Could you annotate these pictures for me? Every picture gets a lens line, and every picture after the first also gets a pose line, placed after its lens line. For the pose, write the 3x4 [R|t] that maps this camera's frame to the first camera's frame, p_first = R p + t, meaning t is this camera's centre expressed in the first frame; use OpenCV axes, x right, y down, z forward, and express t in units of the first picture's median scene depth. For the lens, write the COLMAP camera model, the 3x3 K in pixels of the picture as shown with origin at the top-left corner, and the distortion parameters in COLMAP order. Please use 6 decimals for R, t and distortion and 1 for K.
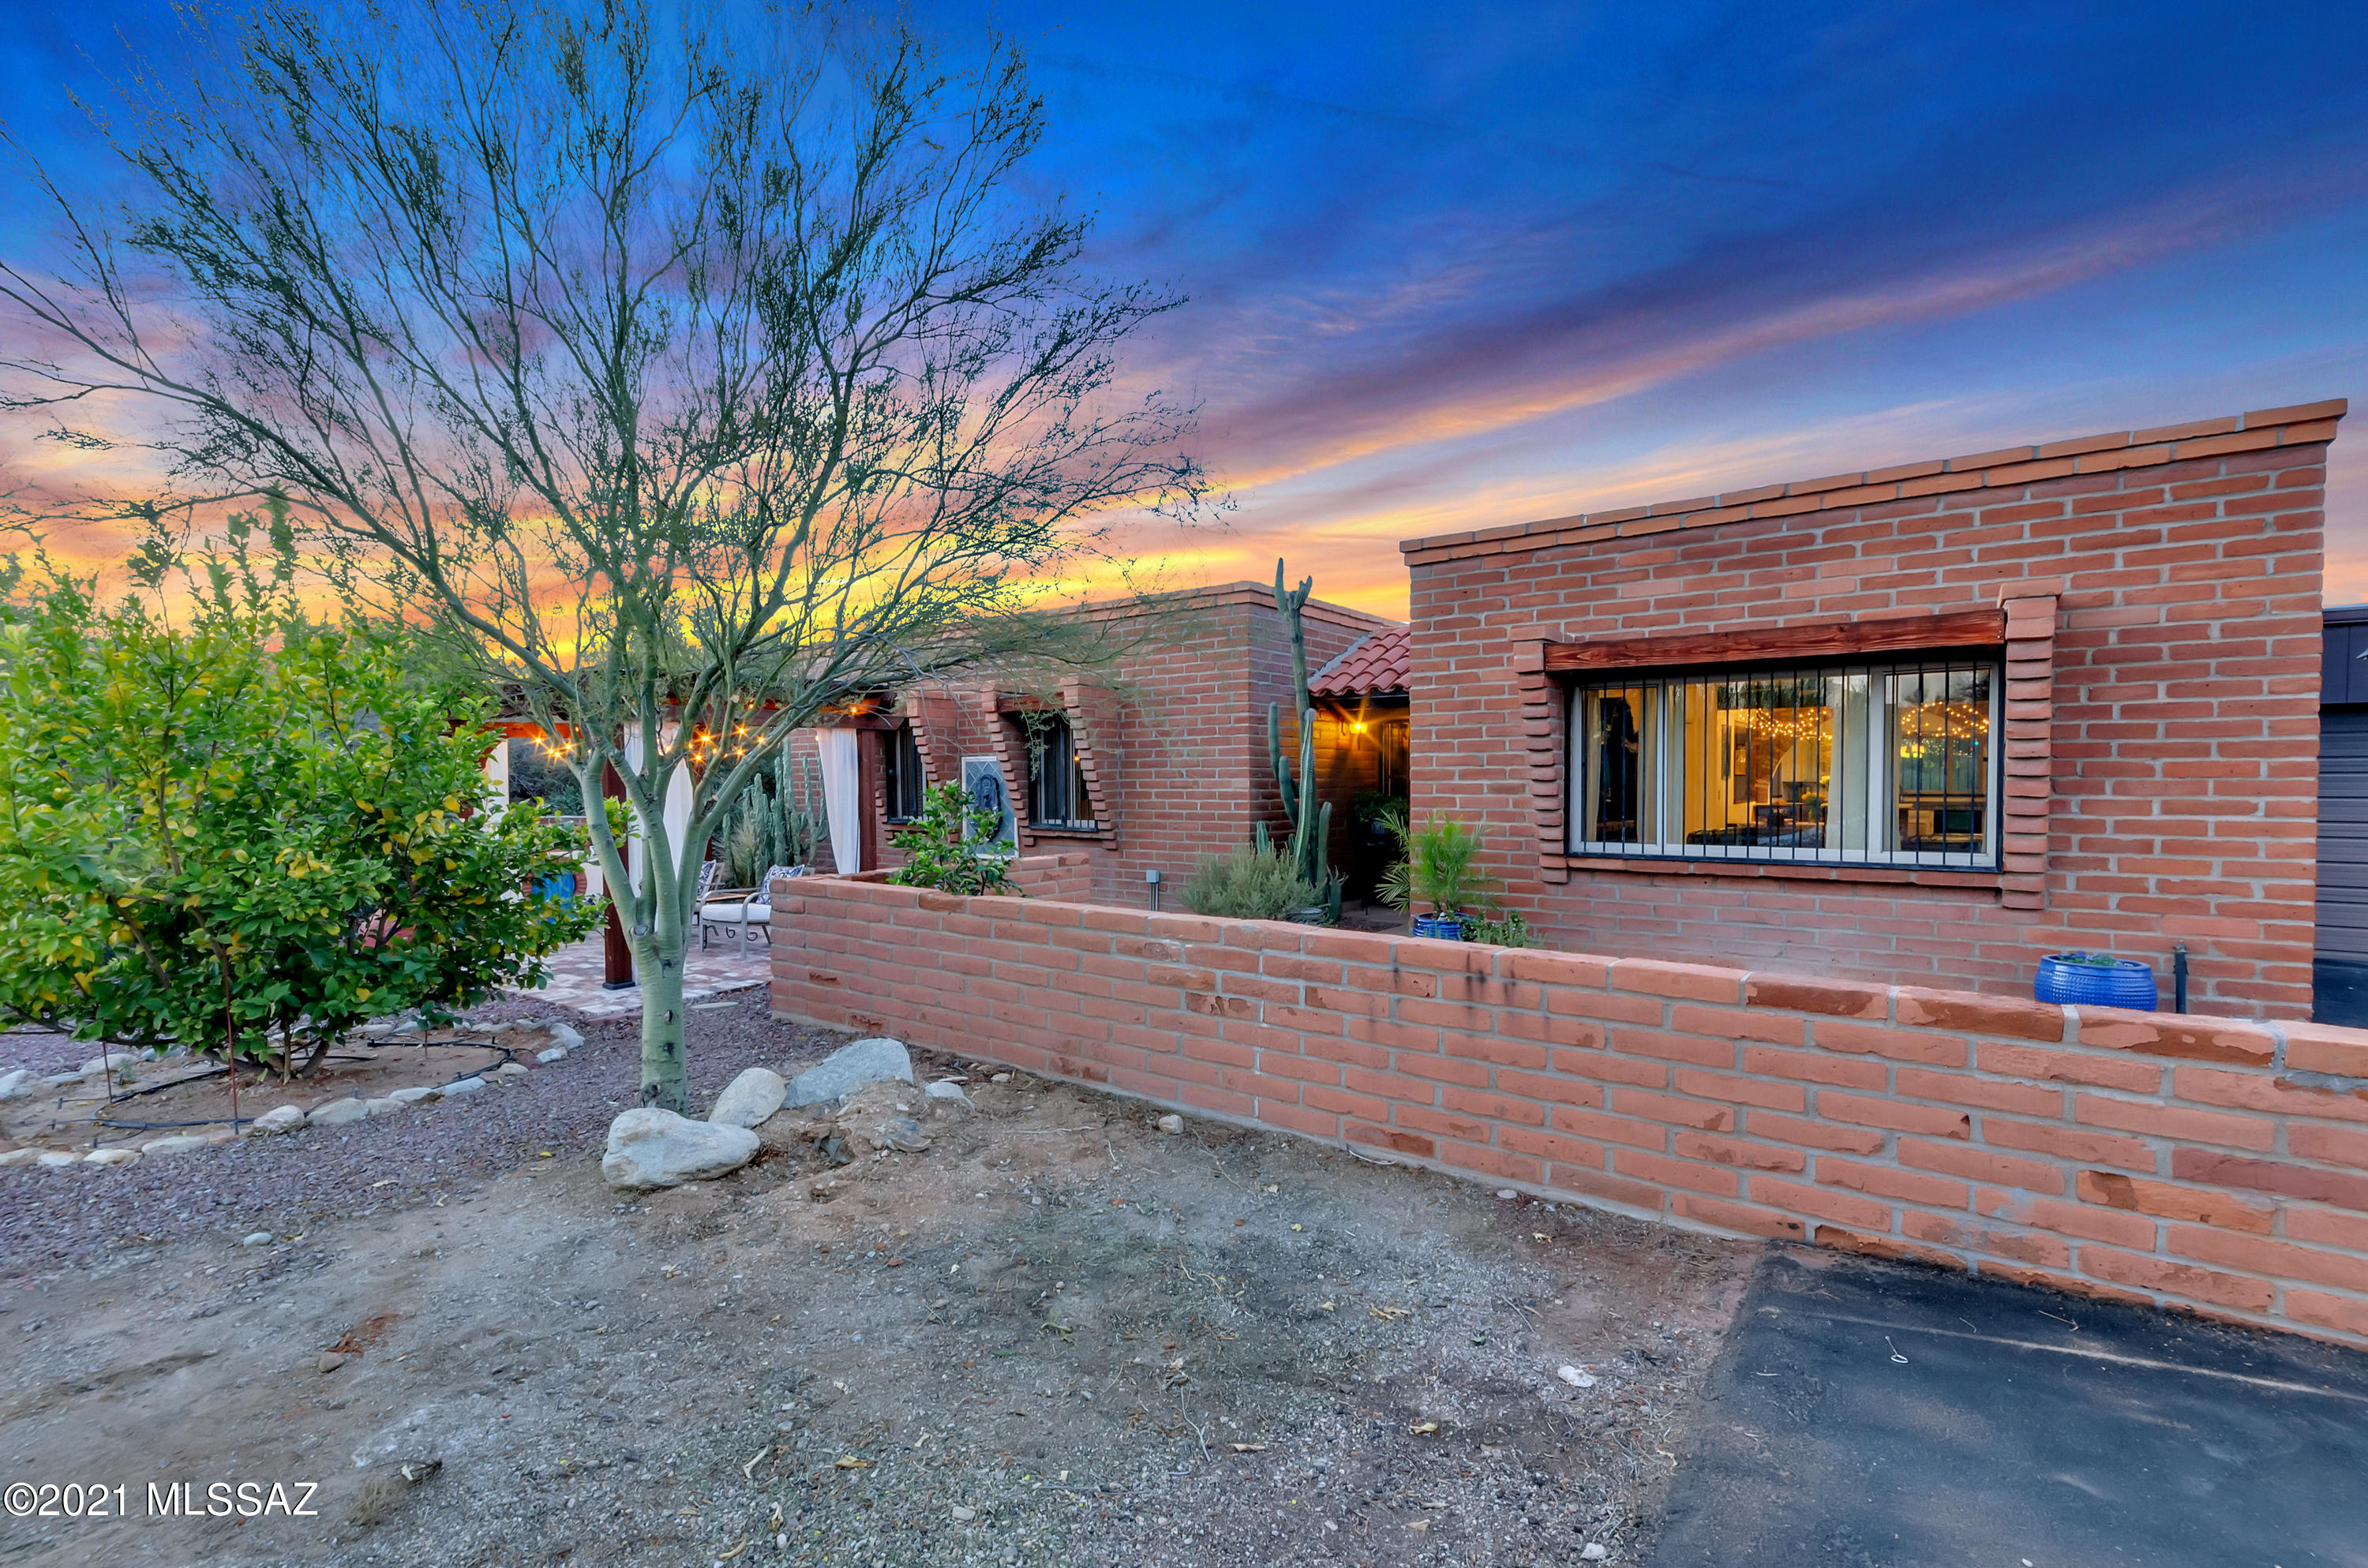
lens RADIAL K [[1054.3, 0, 1184.0], [0, 1054.3, 784.0], [0, 0, 1]] dist [0.003683, 0.000653]
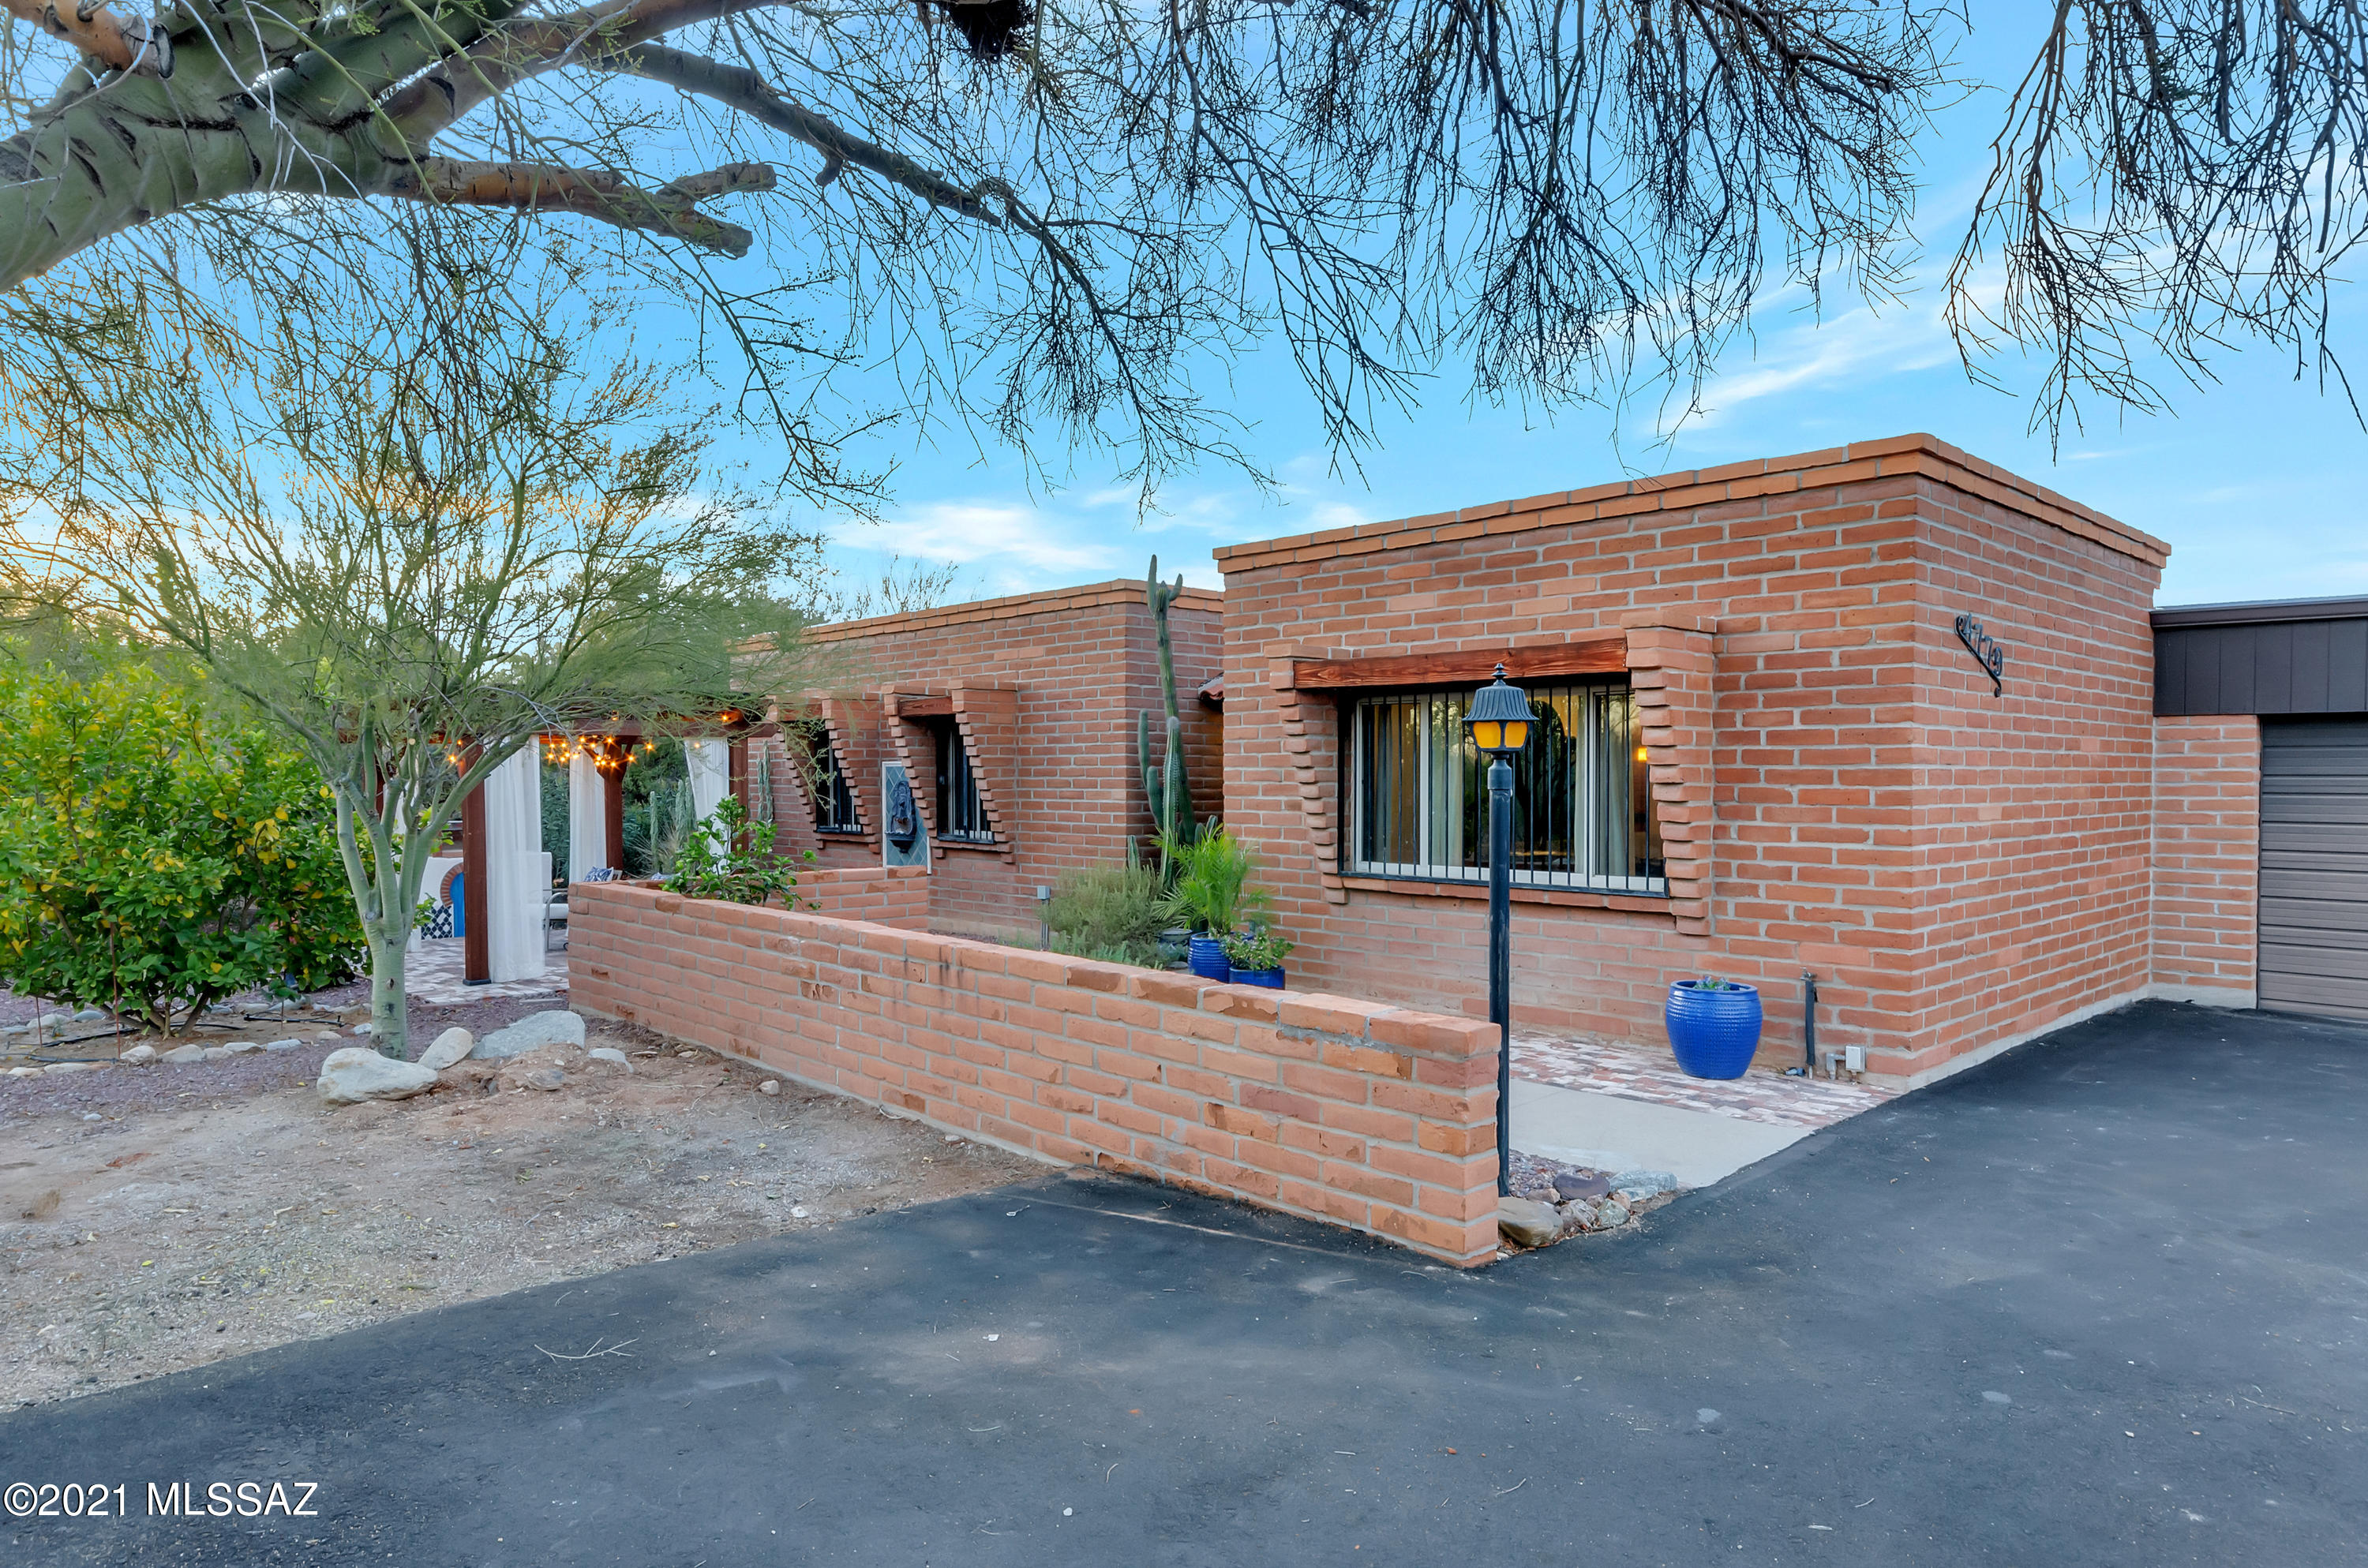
lens RADIAL K [[1421.0, 0, 1180.8], [0, 1421.0, 766.6], [0, 0, 1]] dist [-0.000244, 0.001306]
pose [[0.985372, 0.004482, -0.170358, 0.592460], [-0.006004, 0.999947, -0.008423, -0.027528], [0.170312, 0.009322, 0.985346, -0.428658]]
